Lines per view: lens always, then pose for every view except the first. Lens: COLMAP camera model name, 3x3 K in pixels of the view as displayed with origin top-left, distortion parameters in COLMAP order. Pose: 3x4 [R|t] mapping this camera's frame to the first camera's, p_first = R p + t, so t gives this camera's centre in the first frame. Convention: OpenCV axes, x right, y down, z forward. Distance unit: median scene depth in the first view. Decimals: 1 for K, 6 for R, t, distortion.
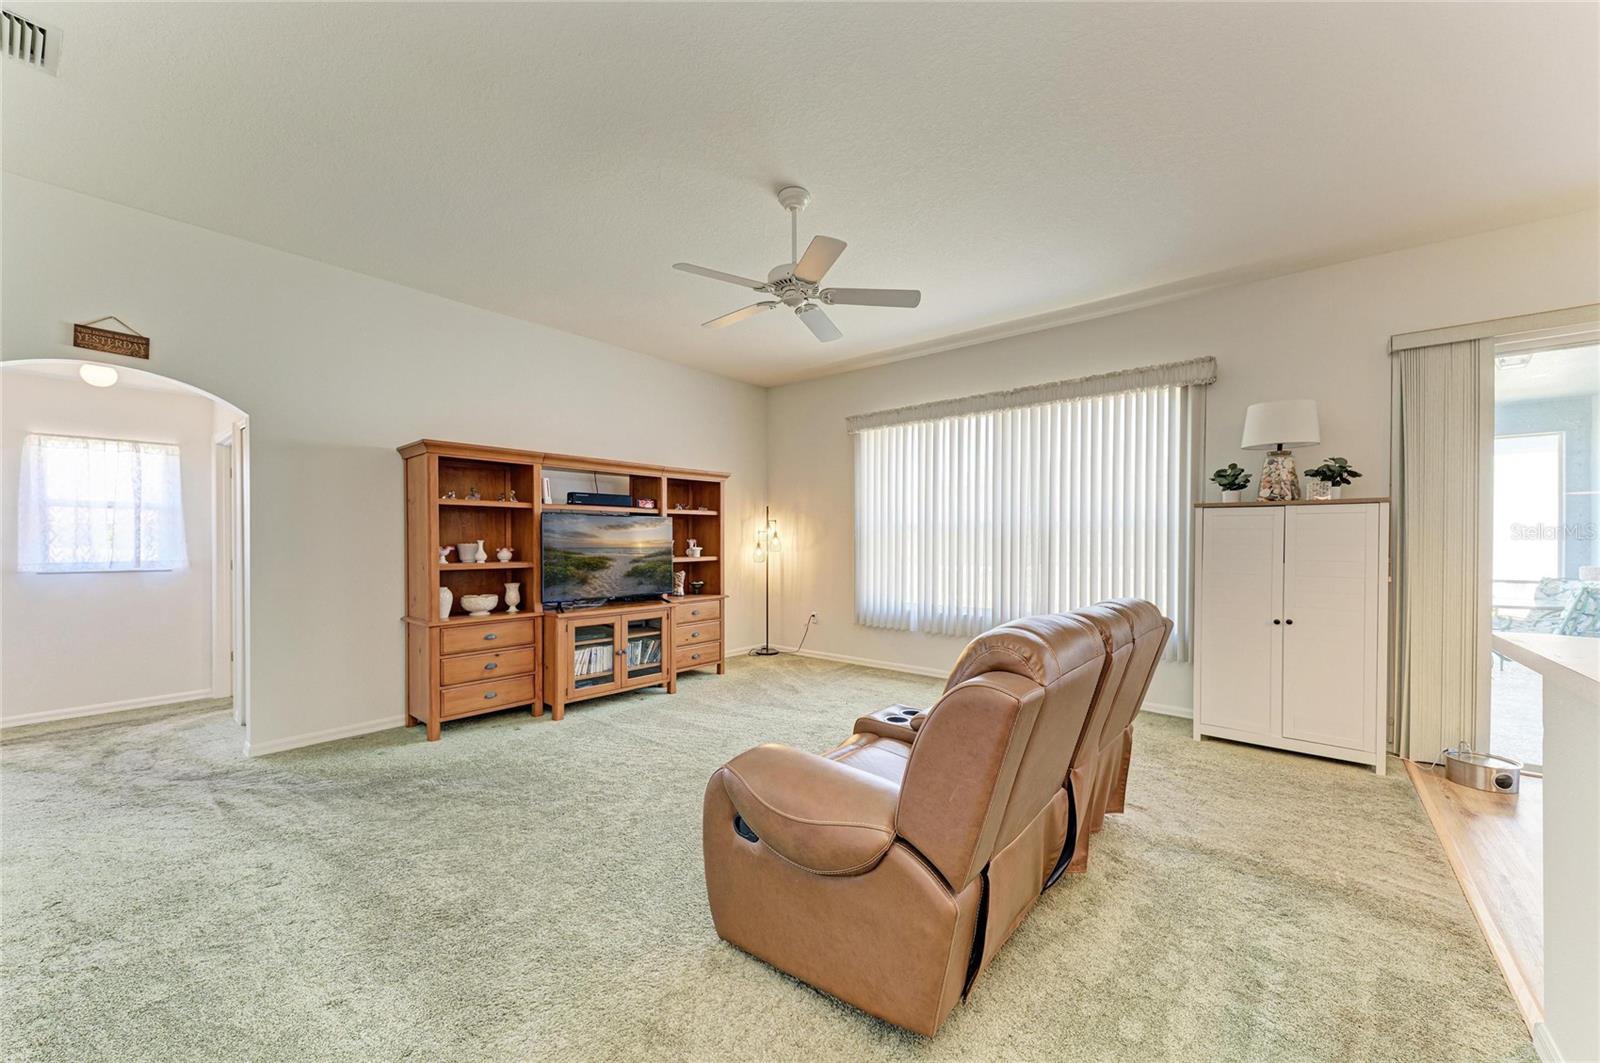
lens RADIAL K [[592.2, 0, 811.3], [0, 592.2, 543.6], [0, 0, 1]] dist [0.007884, -0.000004]
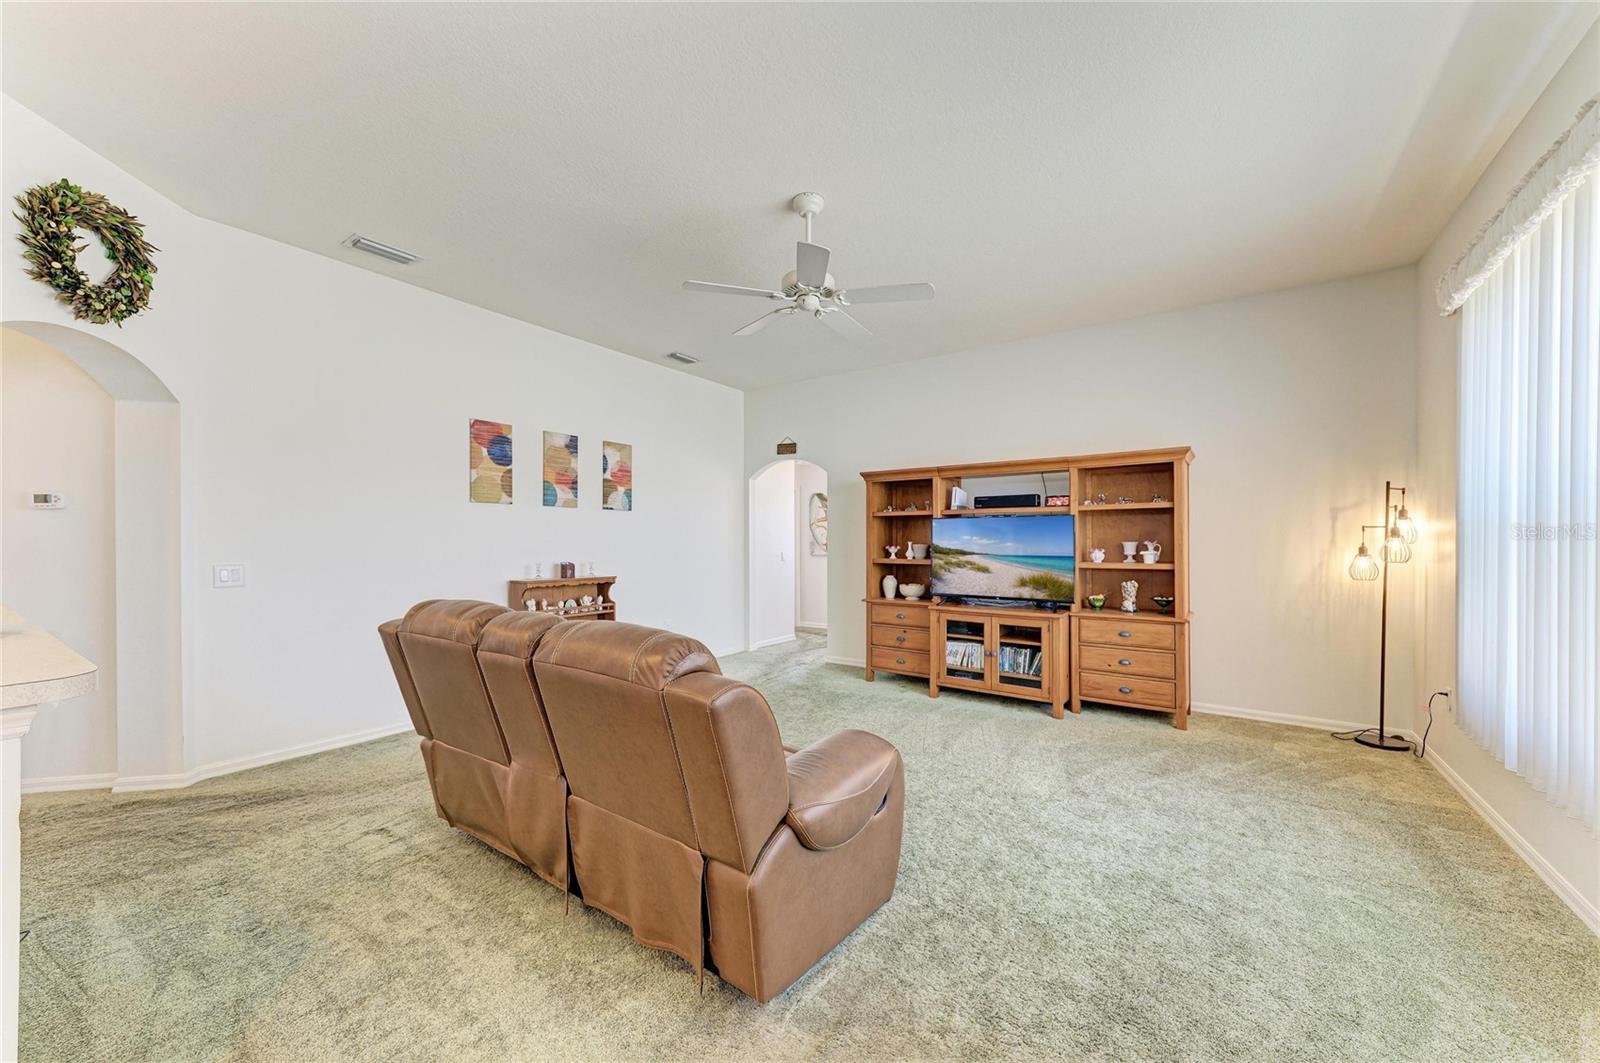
lens RADIAL K [[592.2, 0, 789.1], [0, 592.2, 549.3], [0, 0, 1]] dist [0.007884, -0.000004]
pose [[0.067919, 0.014205, -0.997590, 0.660775], [-0.005061, 0.999891, 0.013893, -0.005333], [0.997678, 0.004106, 0.067983, 0.601779]]
